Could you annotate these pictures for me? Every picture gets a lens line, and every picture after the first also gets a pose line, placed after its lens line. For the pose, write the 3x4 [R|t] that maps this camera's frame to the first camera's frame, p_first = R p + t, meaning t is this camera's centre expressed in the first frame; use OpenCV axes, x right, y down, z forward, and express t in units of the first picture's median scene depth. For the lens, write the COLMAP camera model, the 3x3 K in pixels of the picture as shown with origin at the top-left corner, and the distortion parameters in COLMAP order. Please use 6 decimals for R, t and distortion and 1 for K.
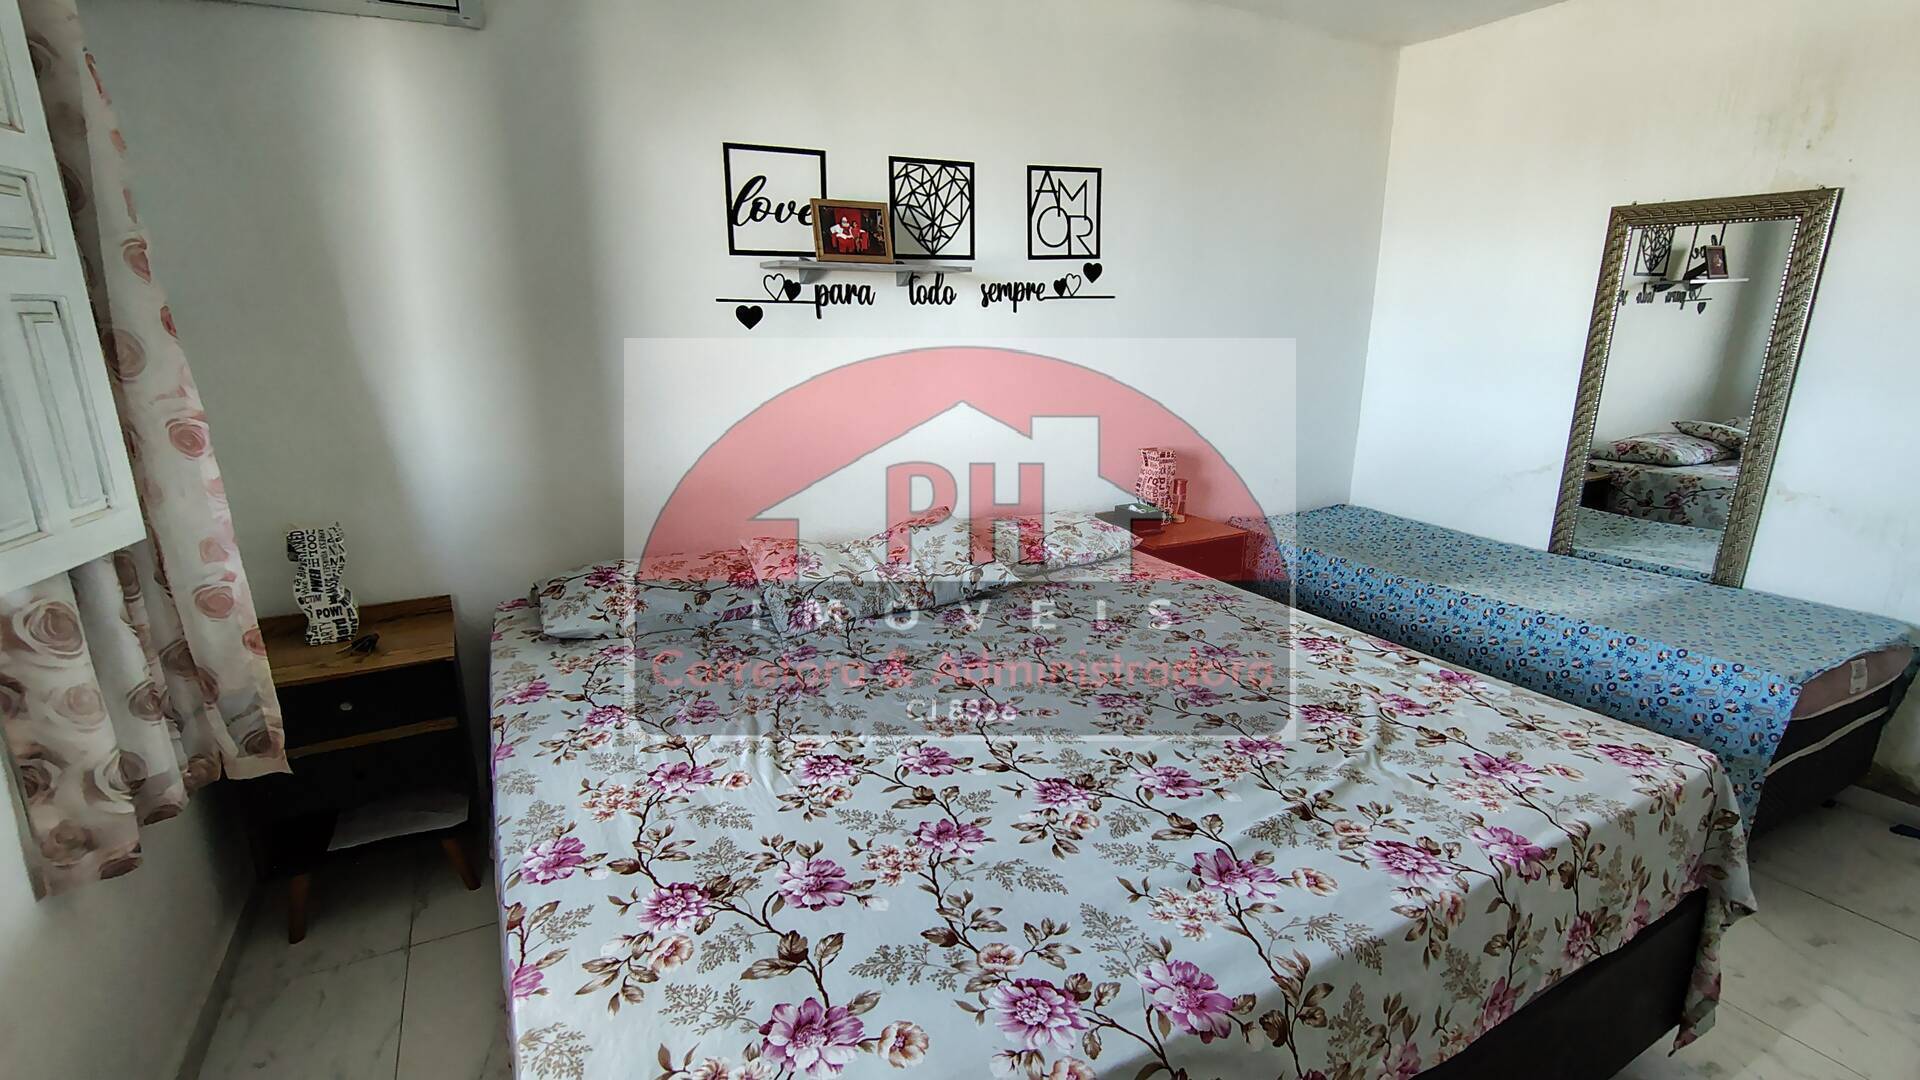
lens RADIAL K [[879.0, 0, 954.1], [0, 879.0, 548.5], [0, 0, 1]] dist [-0.010528, 0.006084]
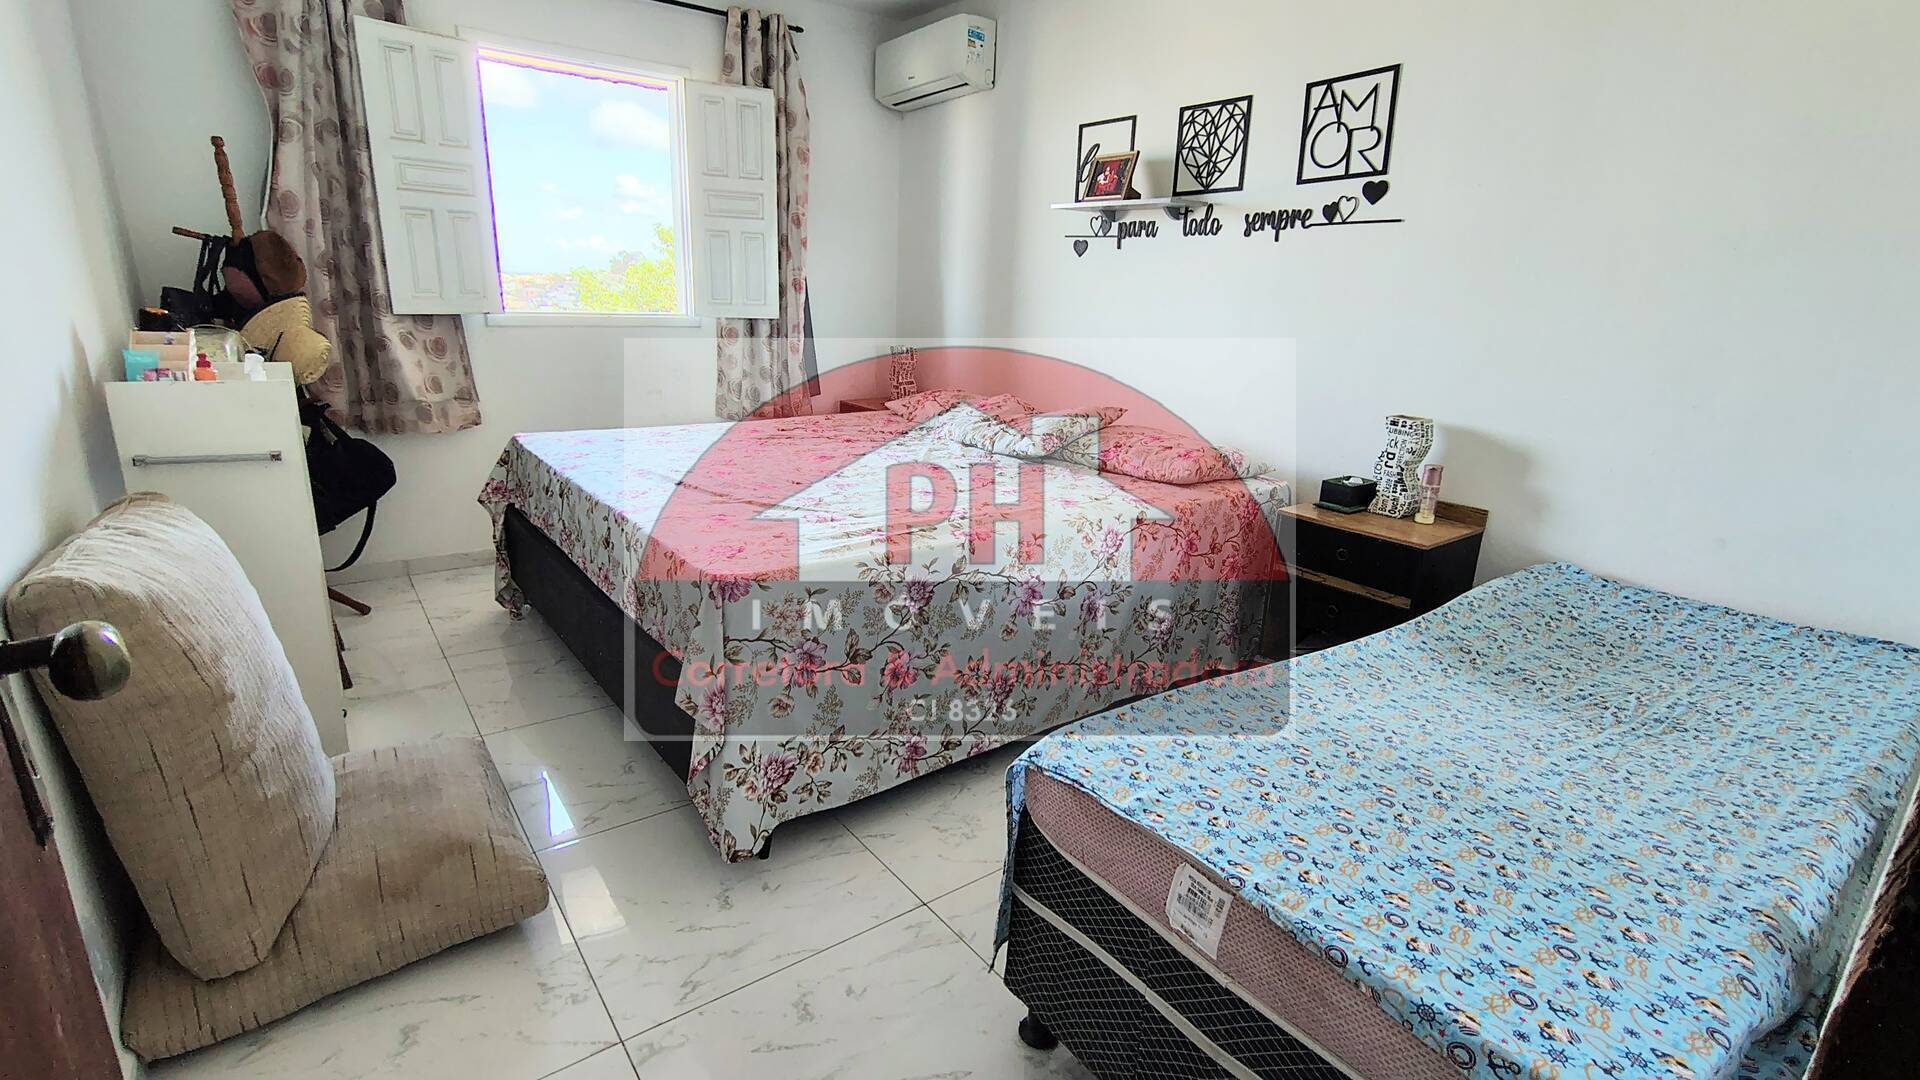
lens RADIAL K [[879.0, 0, 953.4], [0, 879.0, 537.5], [0, 0, 1]] dist [-0.010528, 0.006084]
pose [[0.160662, 0.282372, -0.945756, 1.045629], [-0.285032, 0.930652, 0.229442, -0.087488], [0.944957, 0.232708, 0.230006, 0.529133]]
